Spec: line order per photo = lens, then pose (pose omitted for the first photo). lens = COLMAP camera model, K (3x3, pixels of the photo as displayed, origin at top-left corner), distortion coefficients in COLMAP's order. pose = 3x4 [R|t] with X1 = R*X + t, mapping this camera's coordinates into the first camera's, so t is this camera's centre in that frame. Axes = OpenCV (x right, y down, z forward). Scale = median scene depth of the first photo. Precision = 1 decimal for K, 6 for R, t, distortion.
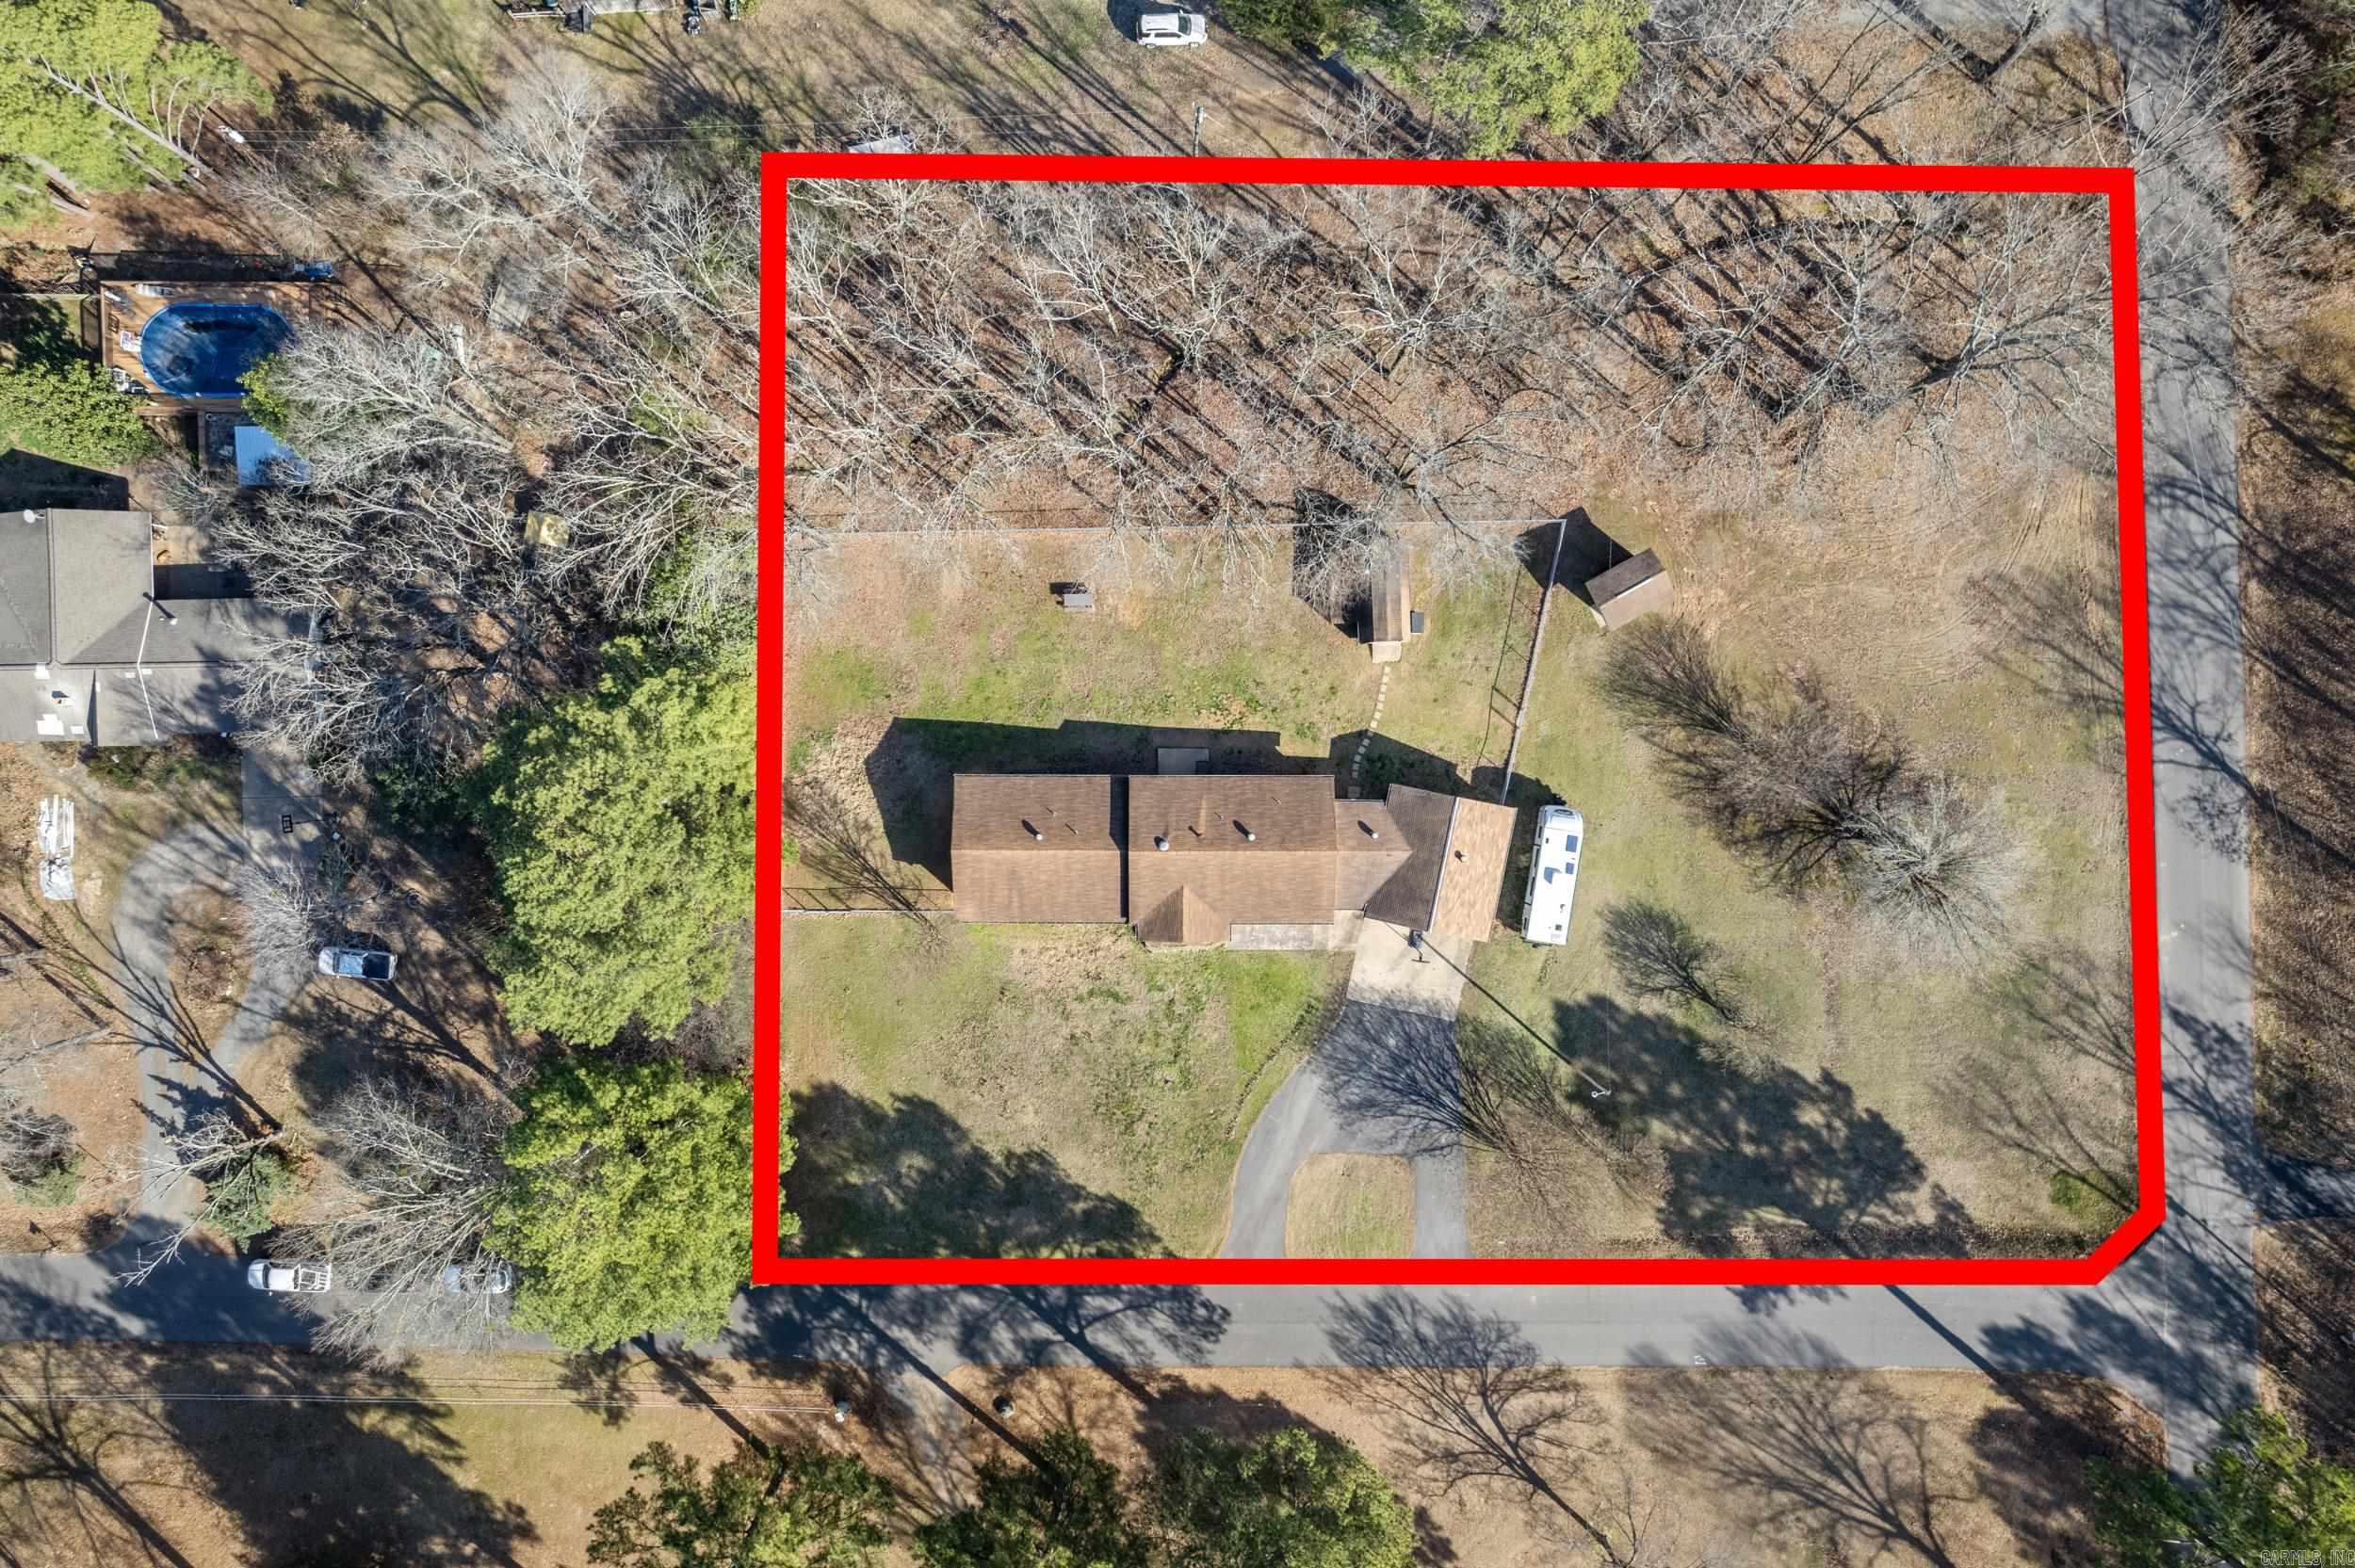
lens RADIAL K [[1517.1, 0, 1189.4], [0, 1517.1, 768.8], [0, 0, 1]] dist [-0.075808, 0.068602]
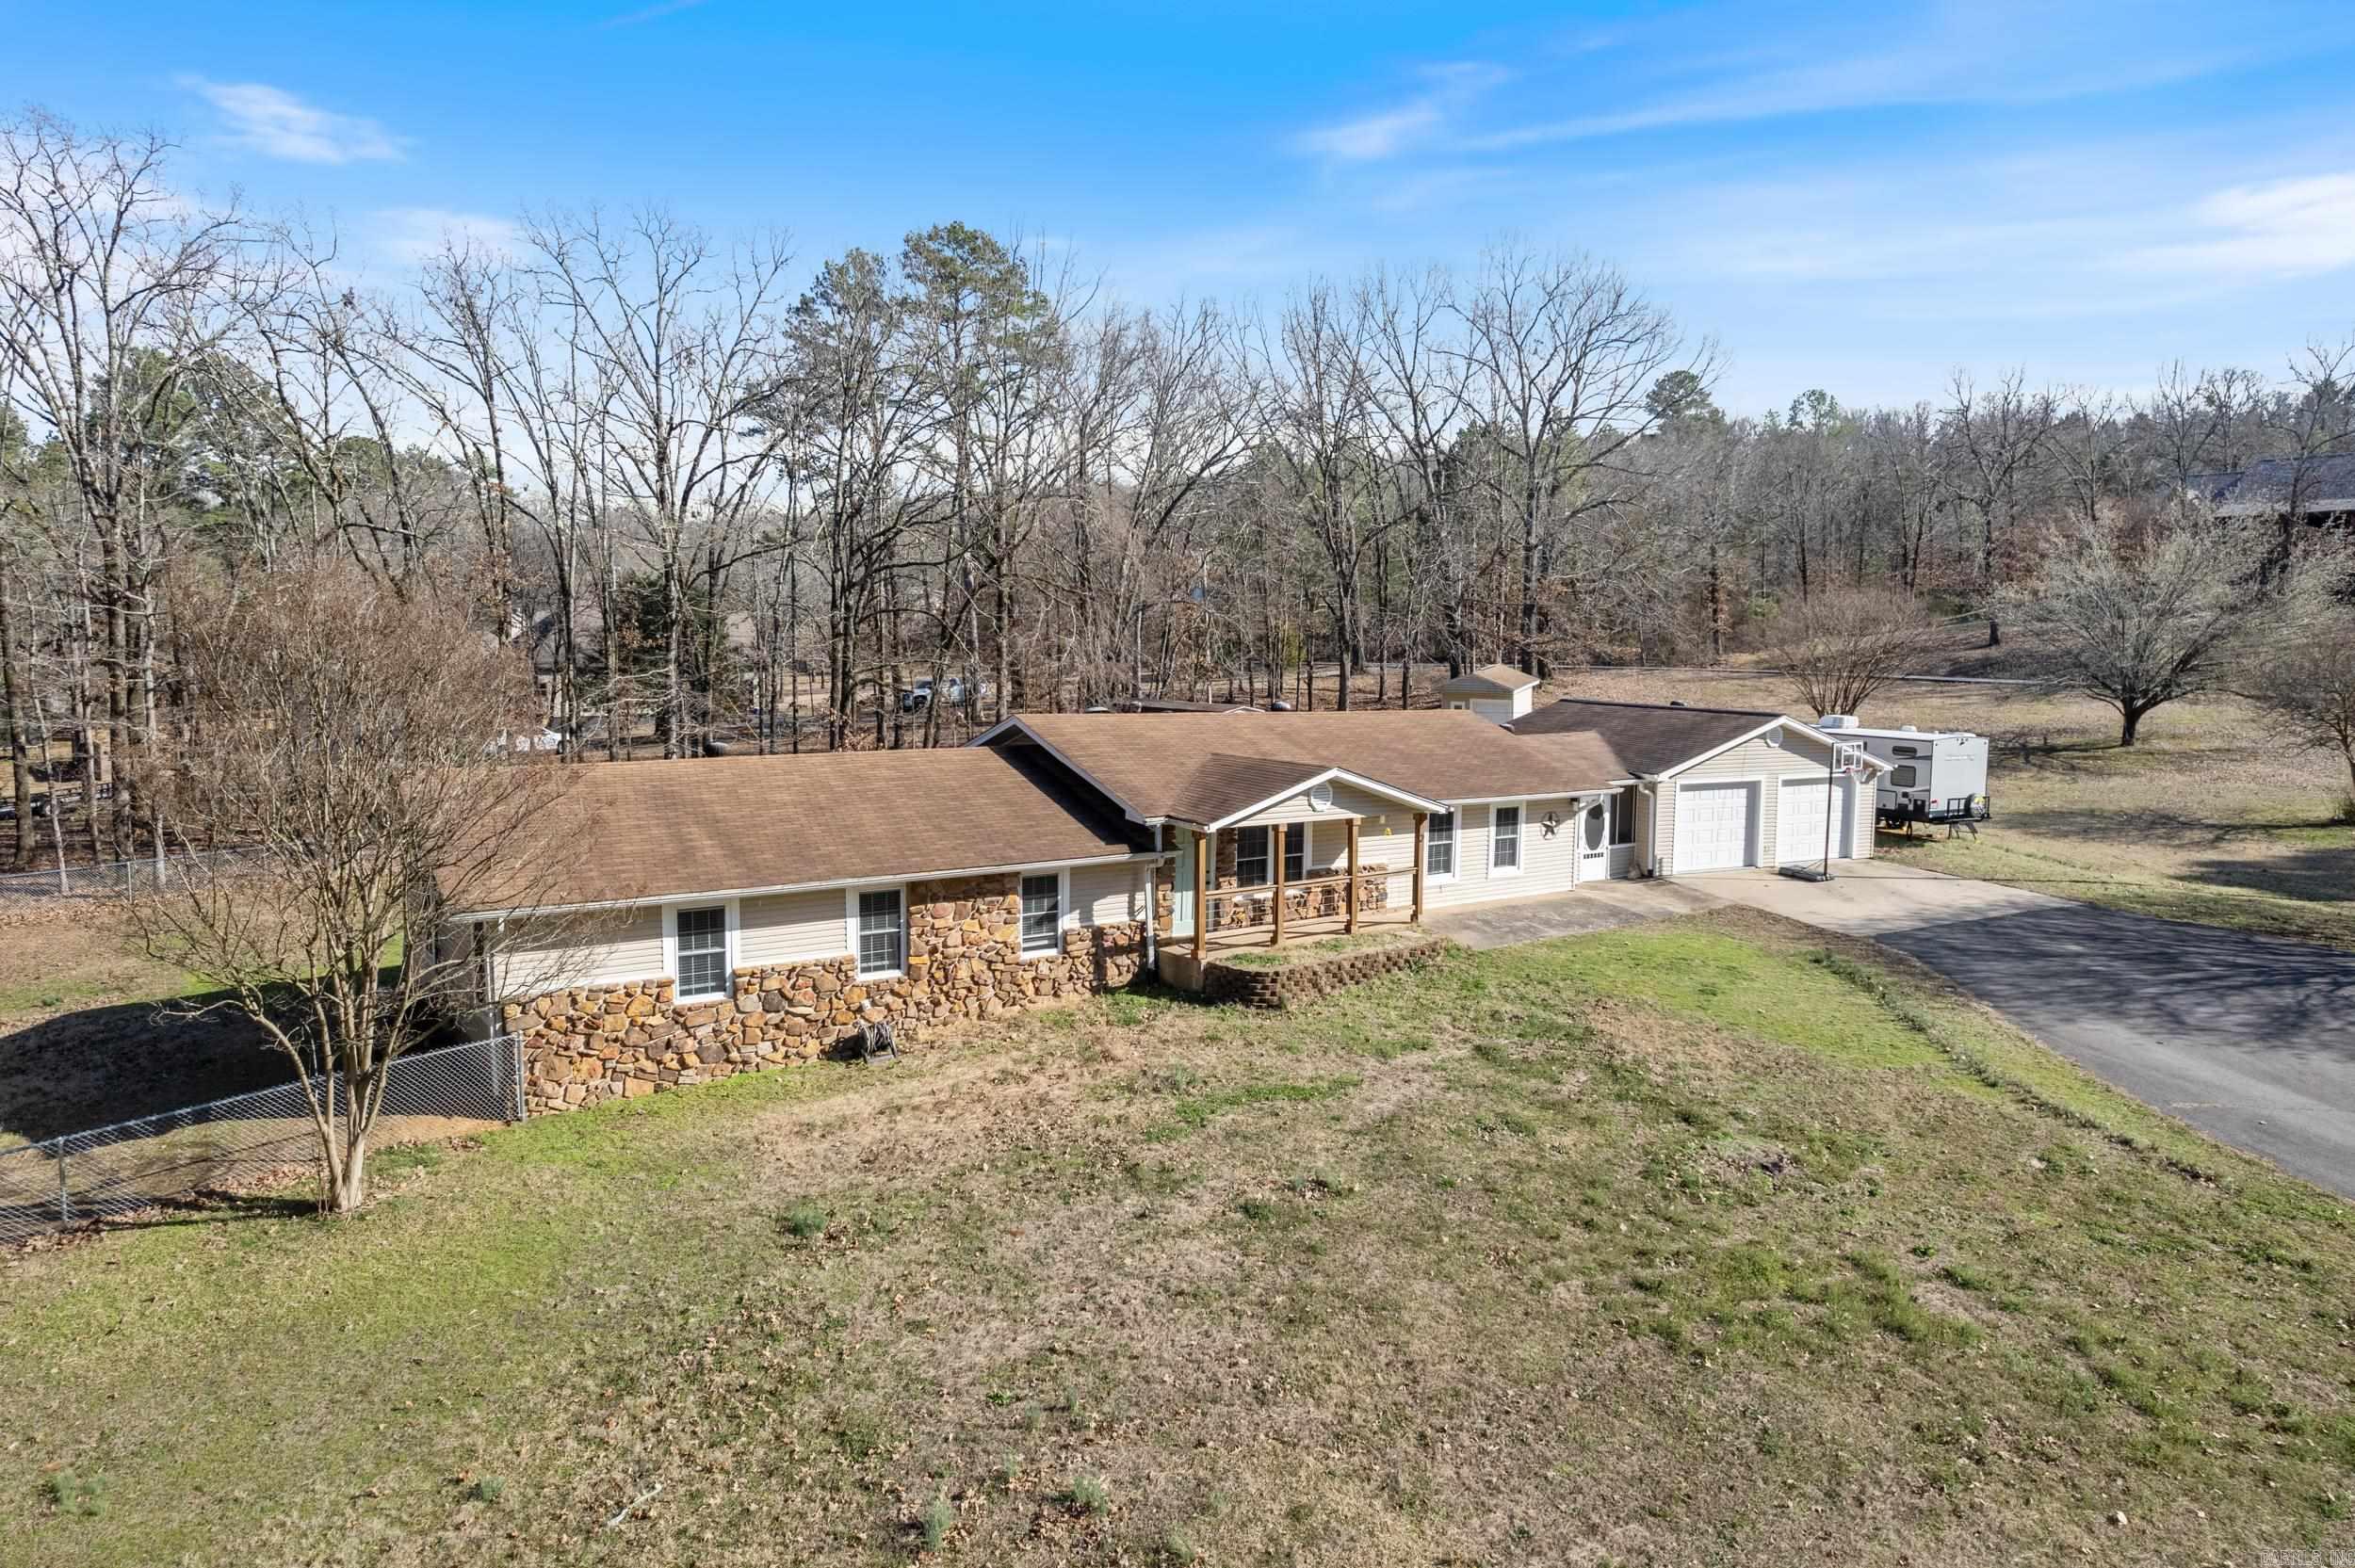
lens RADIAL K [[1517.1, 0, 1189.4], [0, 1517.1, 768.8], [0, 0, 1]] dist [-0.075808, 0.068602]
pose [[0.806632, -0.059558, 0.588046, -0.187403], [0.590900, 0.058520, -0.804620, 0.316931], [0.013509, 0.996508, 0.082397, 0.937090]]
